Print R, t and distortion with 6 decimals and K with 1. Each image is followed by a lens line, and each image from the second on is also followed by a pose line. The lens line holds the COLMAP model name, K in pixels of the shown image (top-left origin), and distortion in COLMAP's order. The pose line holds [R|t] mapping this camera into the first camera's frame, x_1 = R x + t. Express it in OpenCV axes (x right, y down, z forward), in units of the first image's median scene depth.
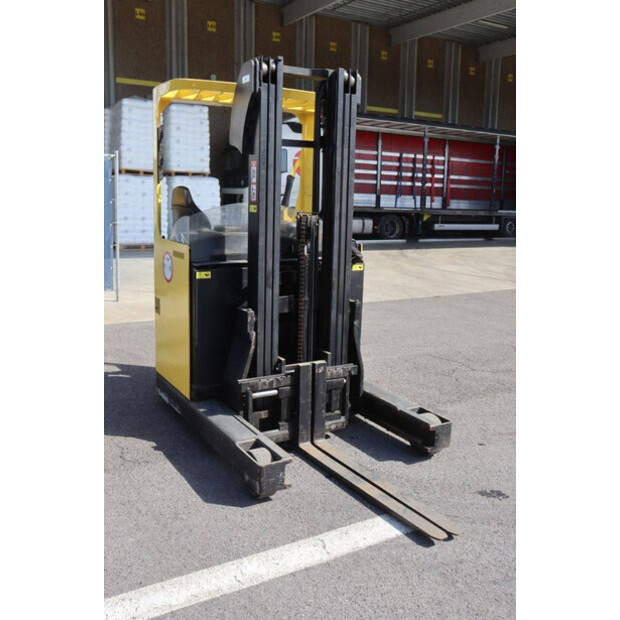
lens RADIAL K [[613.3, 0, 307.3], [0, 613.3, 309.7], [0, 0, 1]] dist [-0.054388, 0.000000]
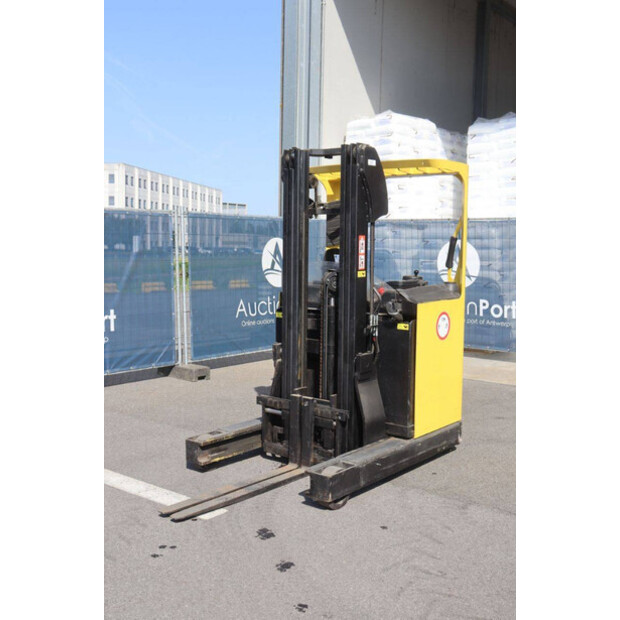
lens RADIAL K [[728.3, 0, 309.8], [0, 728.3, 310.0], [0, 0, 1]] dist [-0.000142, 0.000000]
pose [[0.346257, 0.066374, -0.935789, 1.296040], [-0.179402, 0.983770, 0.003395, -0.081923], [0.920826, 0.166707, 0.352545, 0.492710]]
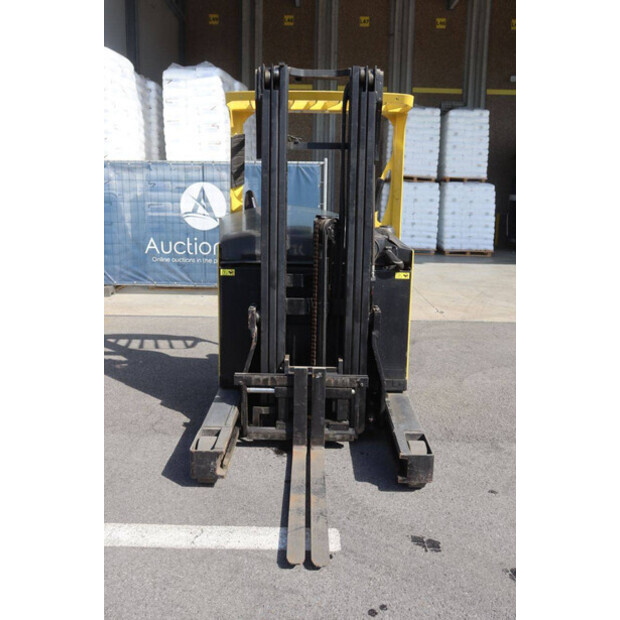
lens RADIAL K [[613.3, 0, 309.3], [0, 613.3, 311.4], [0, 0, 1]] dist [-0.054388, 0.000000]
pose [[0.854696, 0.089011, -0.511442, 0.502507], [-0.093316, 0.995486, 0.017308, -0.019684], [0.510674, 0.032933, 0.859144, 0.144726]]
